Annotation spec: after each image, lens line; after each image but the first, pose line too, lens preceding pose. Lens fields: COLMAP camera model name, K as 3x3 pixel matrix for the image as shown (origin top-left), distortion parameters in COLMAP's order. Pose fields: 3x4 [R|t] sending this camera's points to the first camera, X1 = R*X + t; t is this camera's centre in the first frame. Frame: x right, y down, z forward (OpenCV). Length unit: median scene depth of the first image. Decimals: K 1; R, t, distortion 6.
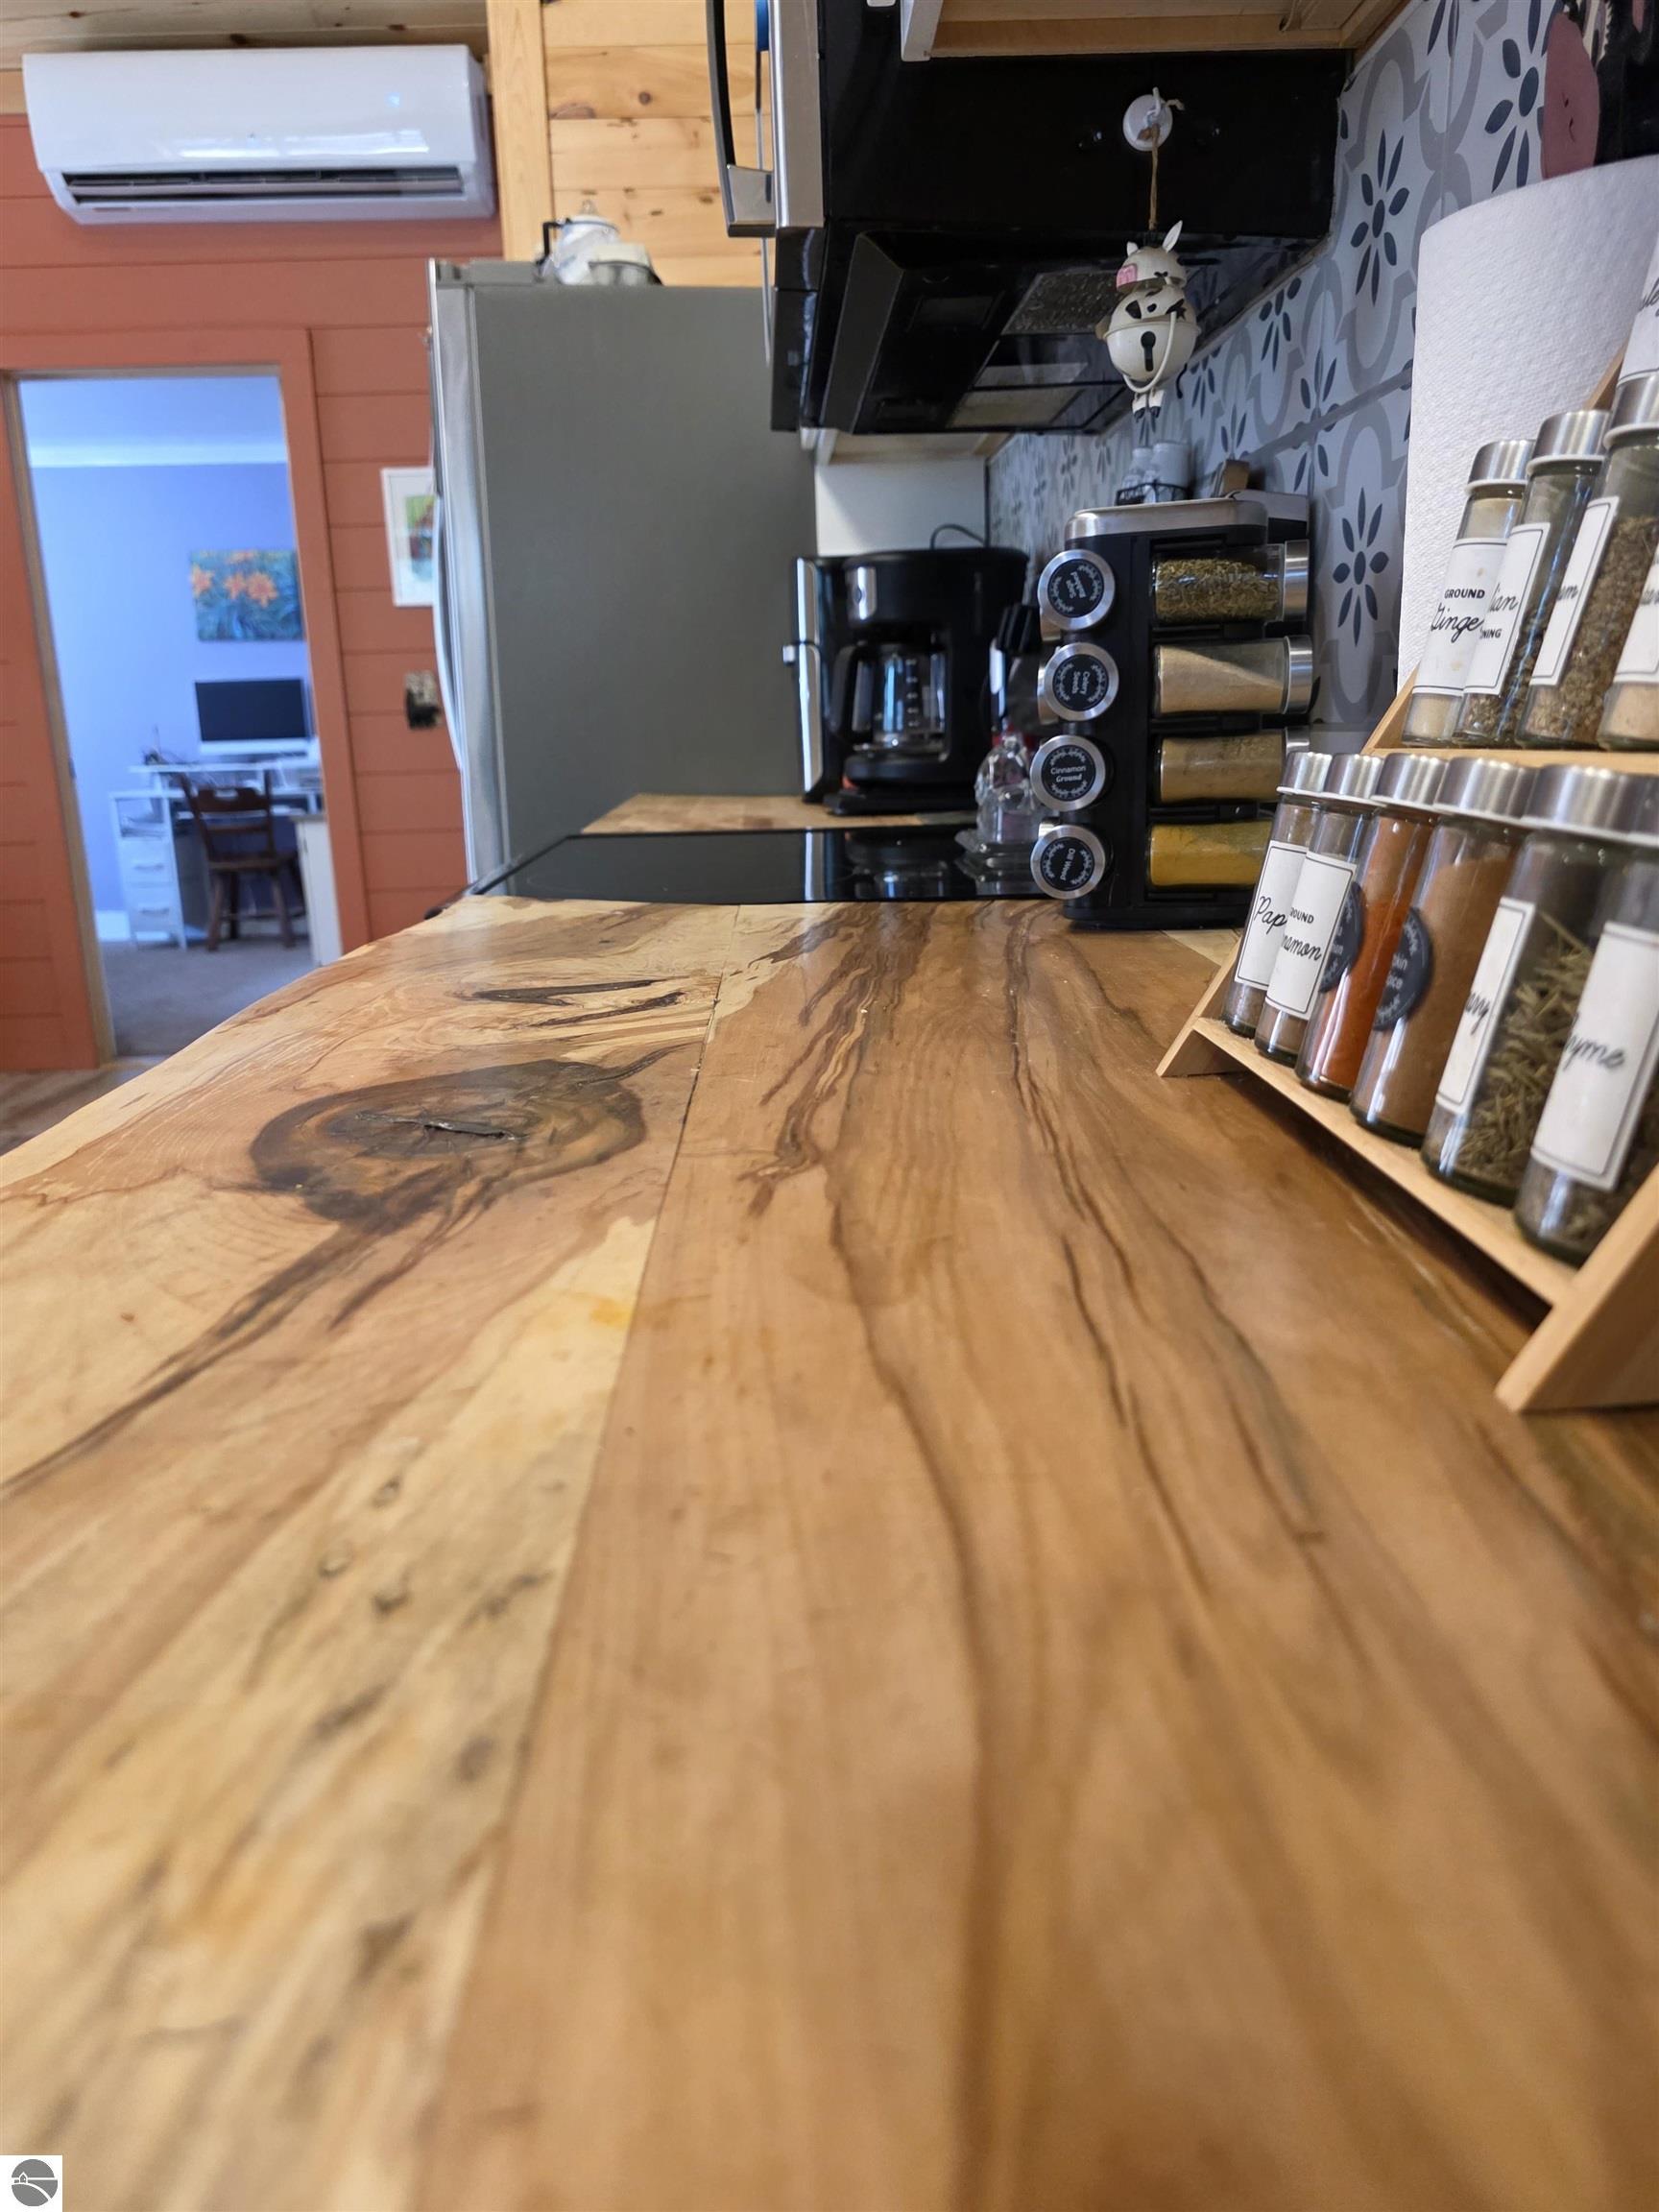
lens RADIAL K [[1531.3, 0, 787.4], [0, 1531.3, 1095.8], [0, 0, 1]] dist [0.068706, -0.065831]
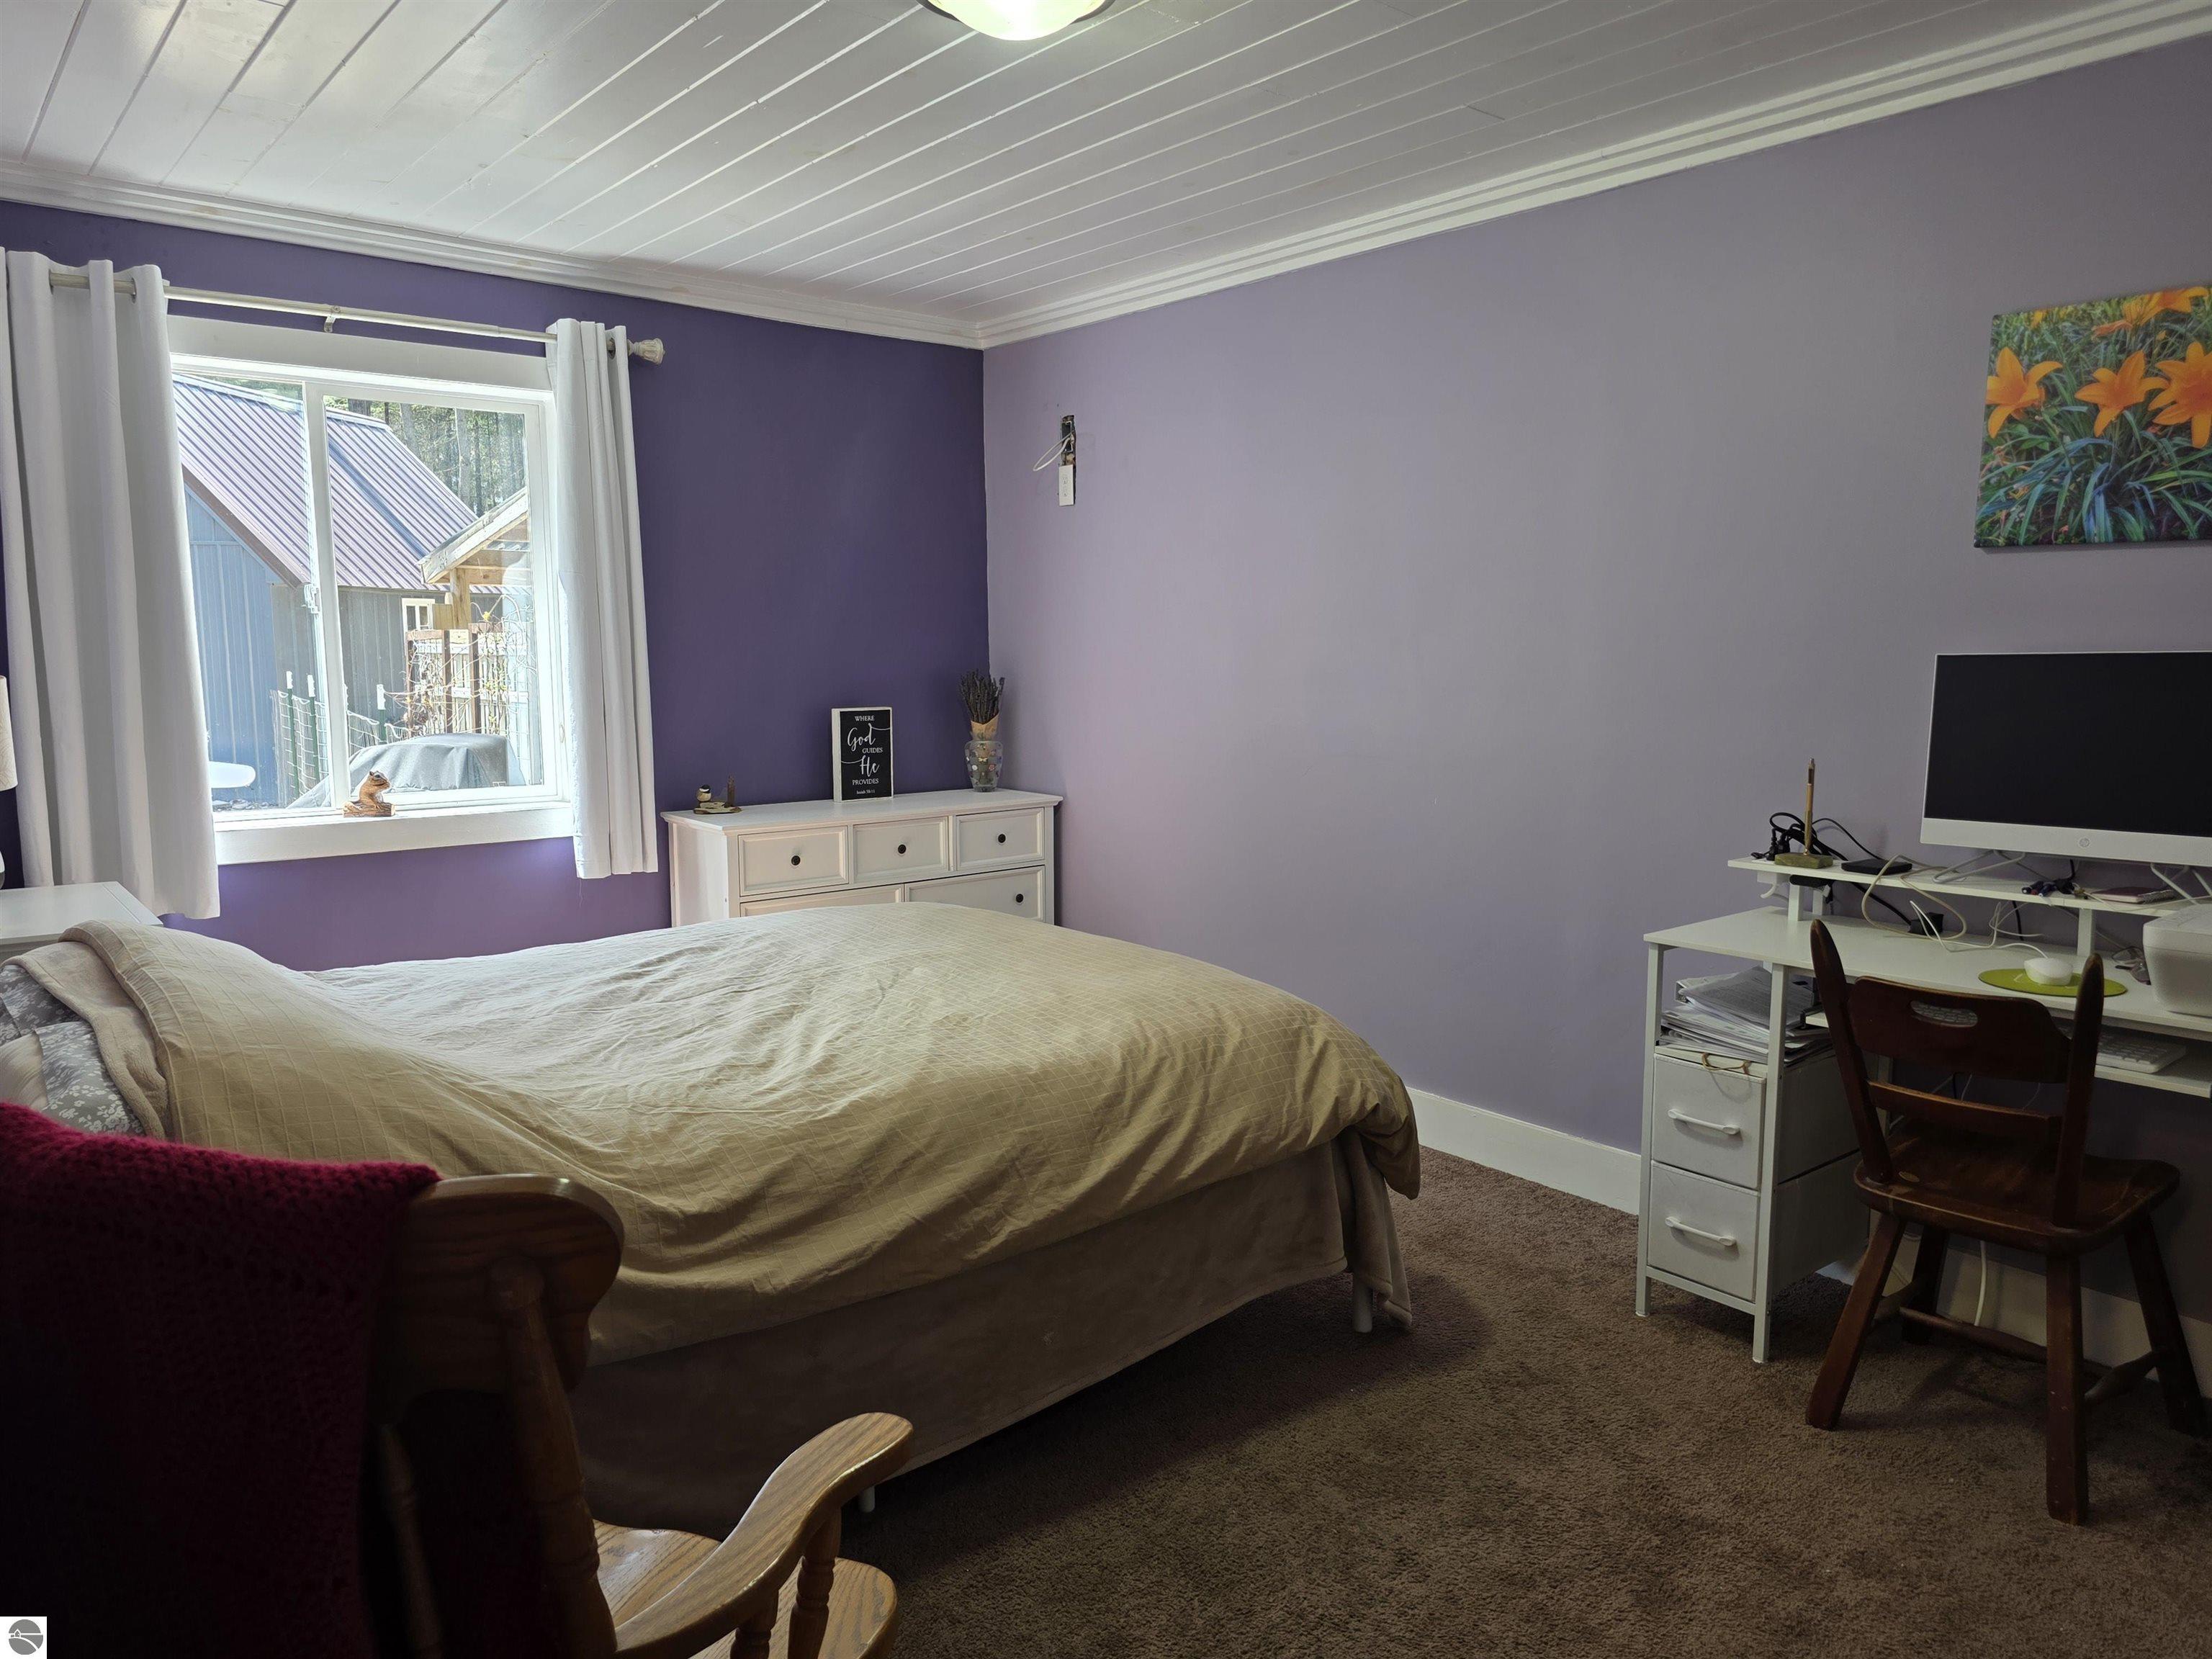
lens RADIAL K [[1531.3, 0, 1114.7], [0, 1531.3, 827.3], [0, 0, 1]] dist [0.068706, -0.065831]
pose [[0.603585, 0.120979, -0.788066, -0.204296], [-0.211618, 0.977278, -0.012054, -0.181902], [0.768702, 0.174045, 0.615472, 0.628052]]
